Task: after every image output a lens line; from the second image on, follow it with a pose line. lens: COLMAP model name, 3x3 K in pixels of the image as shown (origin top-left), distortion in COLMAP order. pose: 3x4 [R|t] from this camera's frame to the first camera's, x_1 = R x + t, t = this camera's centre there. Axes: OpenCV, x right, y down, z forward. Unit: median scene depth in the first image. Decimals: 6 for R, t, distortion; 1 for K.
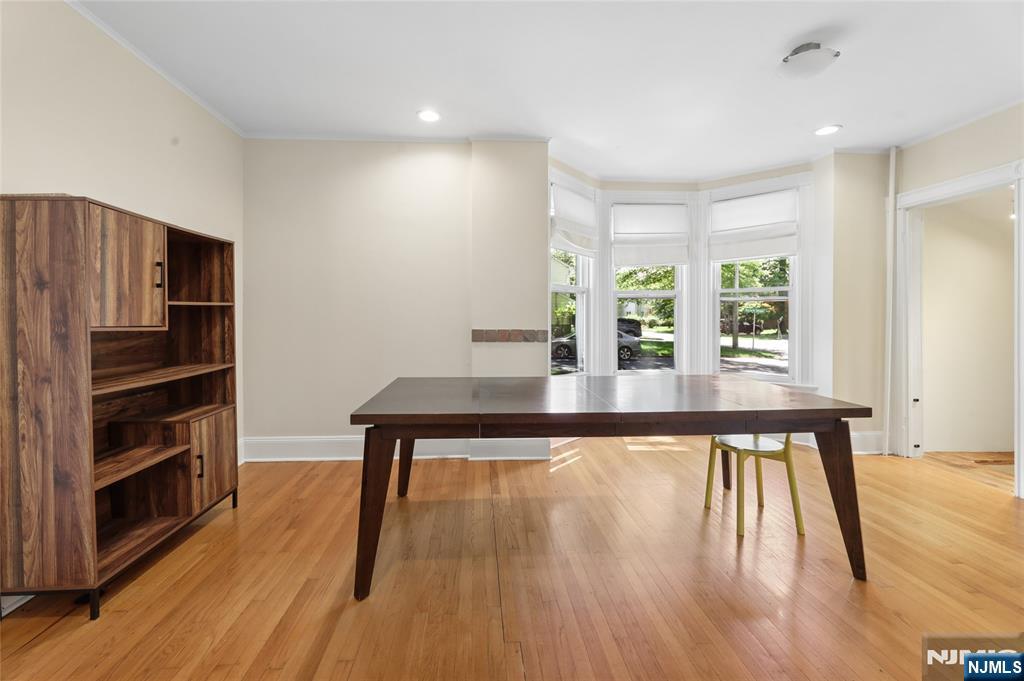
lens RADIAL K [[424.2, 0, 506.7], [0, 424.2, 331.2], [0, 0, 1]] dist [-0.001111, -0.000208]
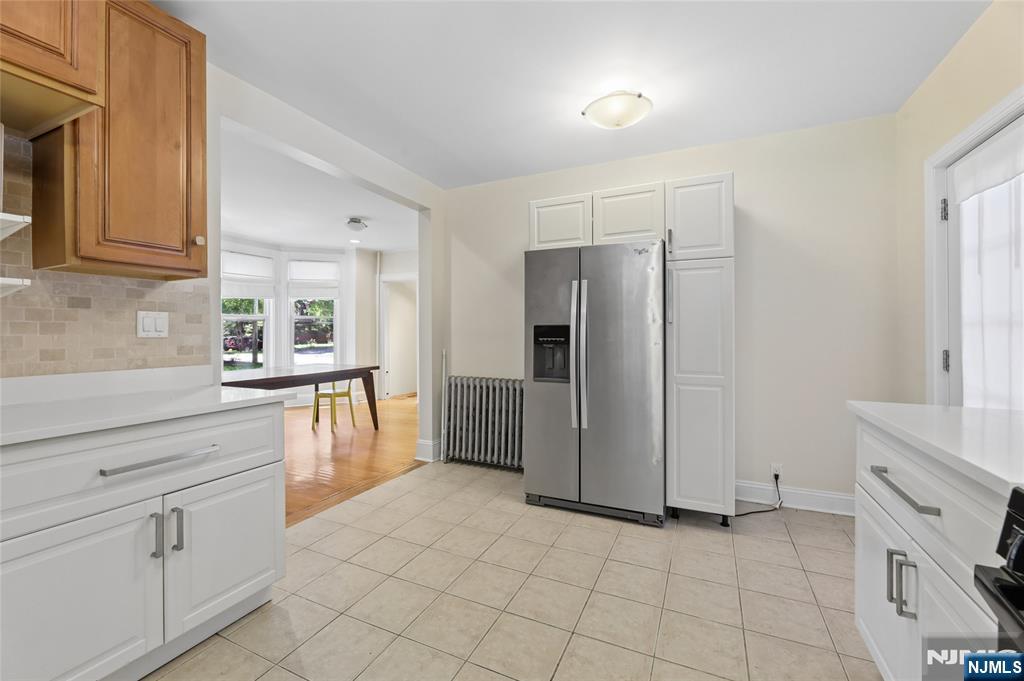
lens RADIAL K [[424.2, 0, 506.7], [0, 424.2, 331.2], [0, 0, 1]] dist [-0.001111, -0.000208]
pose [[0.501007, 0.004045, 0.865434, -0.523902], [0.031009, 0.999263, -0.022622, 0.019962], [-0.864887, 0.038170, 0.500513, -0.523311]]
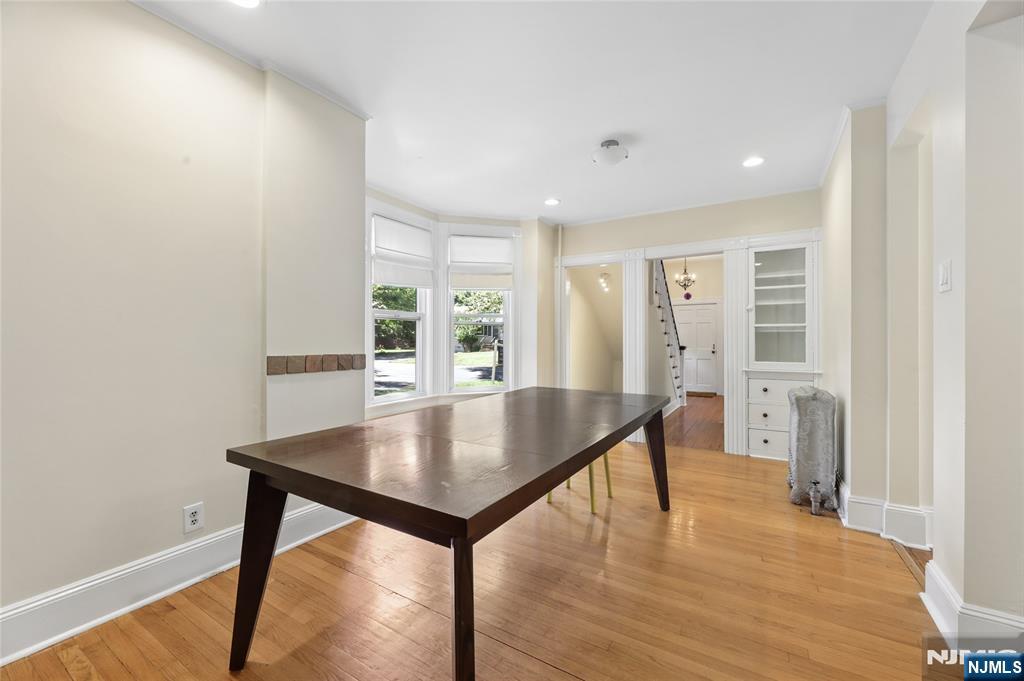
lens RADIAL K [[408.4, 0, 513.3], [0, 408.4, 345.8], [0, 0, 1]] dist [0.000072, -0.000022]
pose [[0.589543, -0.011120, 0.807660, -0.312632], [0.027314, 0.999608, -0.006175, -0.004726], [-0.807275, 0.025701, 0.589616, 0.275893]]
